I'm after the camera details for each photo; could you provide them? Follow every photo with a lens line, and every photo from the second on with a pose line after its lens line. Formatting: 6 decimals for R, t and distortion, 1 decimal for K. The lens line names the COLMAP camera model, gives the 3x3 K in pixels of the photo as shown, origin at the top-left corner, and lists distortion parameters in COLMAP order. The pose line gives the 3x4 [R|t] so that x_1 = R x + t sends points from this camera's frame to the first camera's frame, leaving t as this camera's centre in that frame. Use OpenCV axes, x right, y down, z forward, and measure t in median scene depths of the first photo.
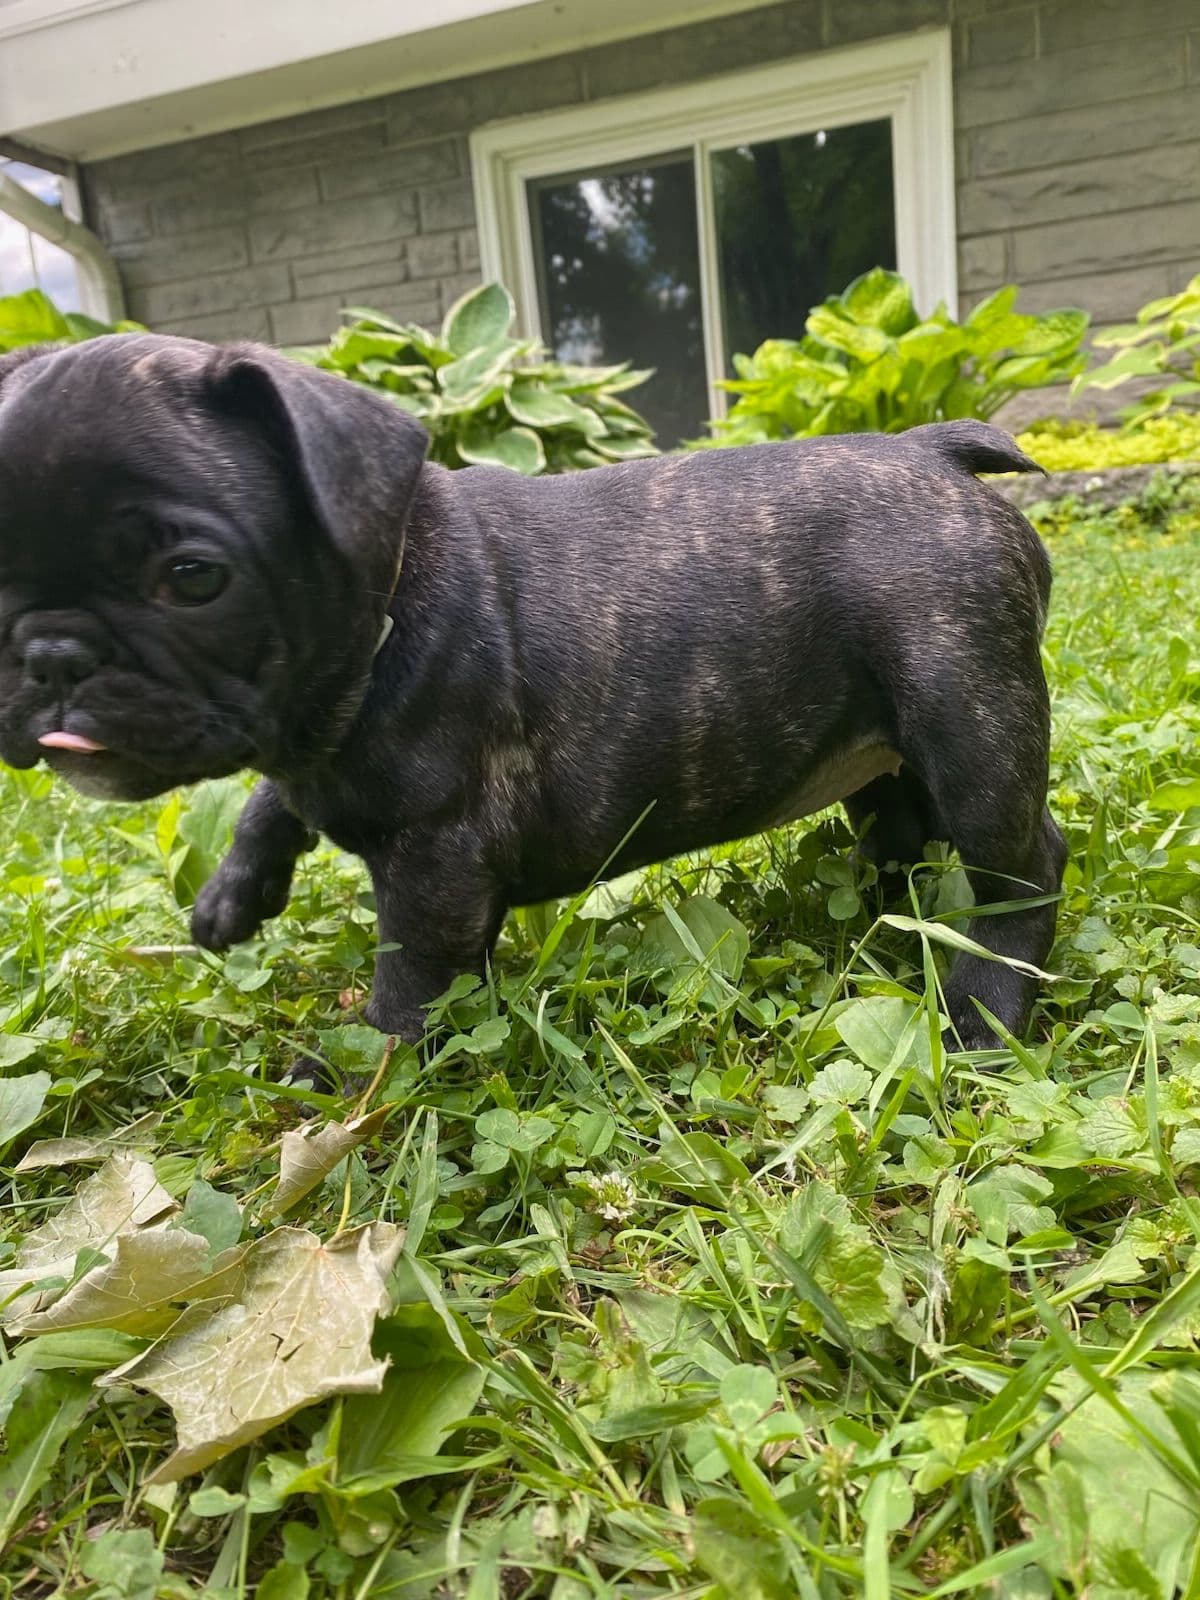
lens RADIAL K [[1207.1, 0, 600.0], [0, 1207.1, 800.0], [0, 0, 1]] dist [-0.006226, 0.003657]
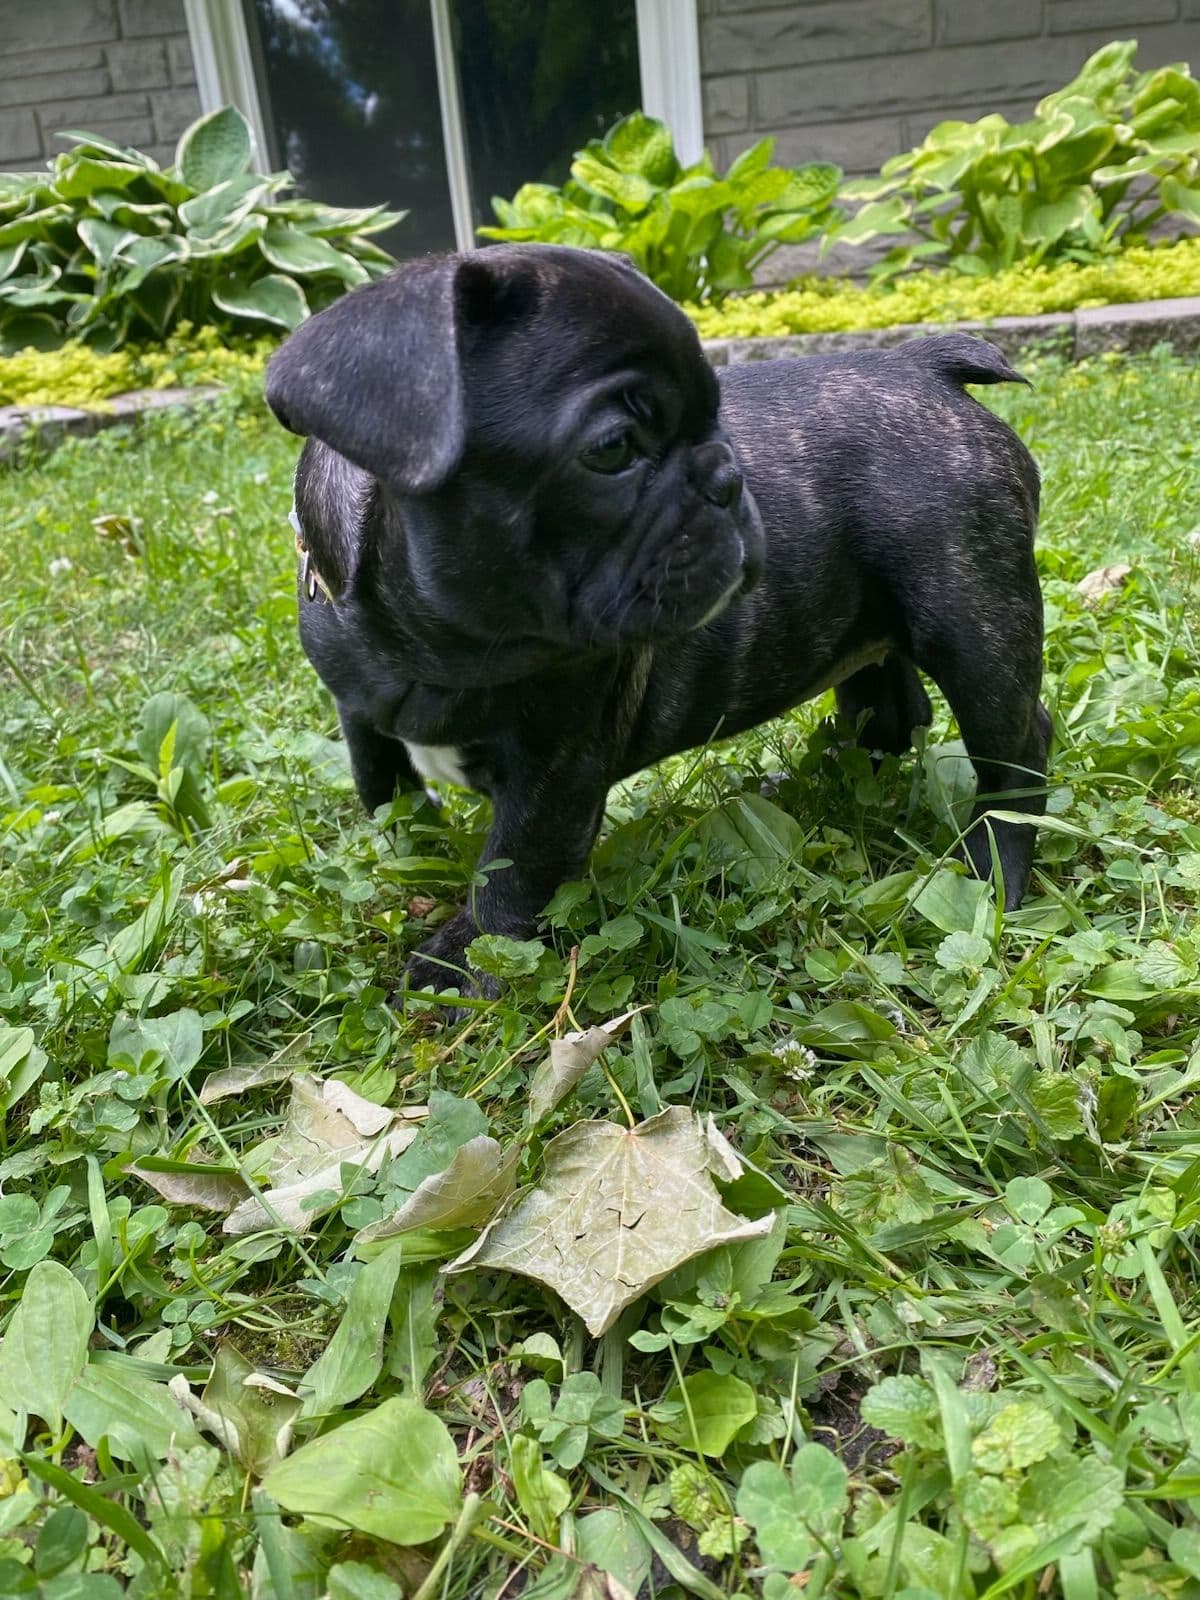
lens RADIAL K [[1207.1, 0, 600.0], [0, 1207.1, 800.0], [0, 0, 1]] dist [-0.006226, 0.003657]
pose [[0.975957, -0.070413, 0.206276, -0.043045], [0.045178, 0.991179, 0.124590, -0.009001], [-0.213229, -0.112275, 0.970530, -0.009139]]
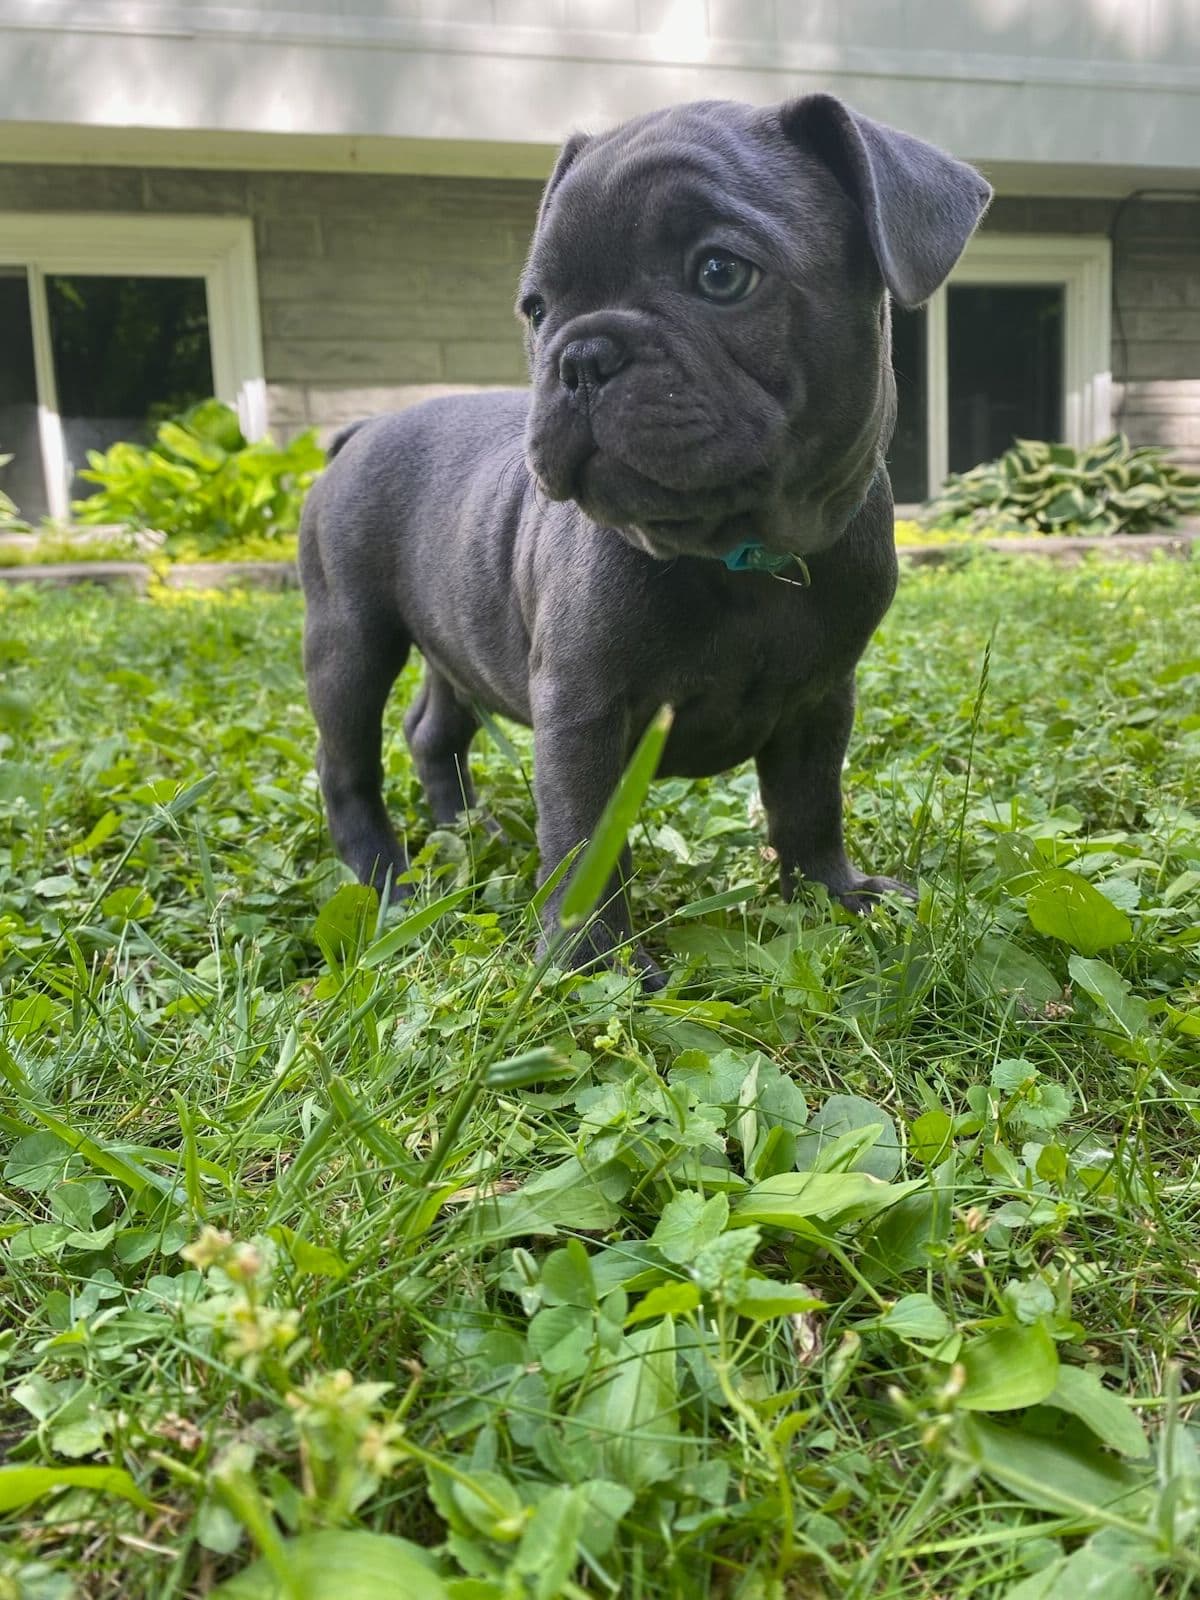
lens RADIAL K [[1207.1, 0, 600.0], [0, 1207.1, 800.0], [0, 0, 1]] dist [-0.006226, 0.003657]
pose [[0.848501, -0.030286, 0.528326, -0.115533], [0.078188, 0.994578, -0.068559, 0.107225], [-0.523385, 0.099481, 0.846269, -0.270167]]
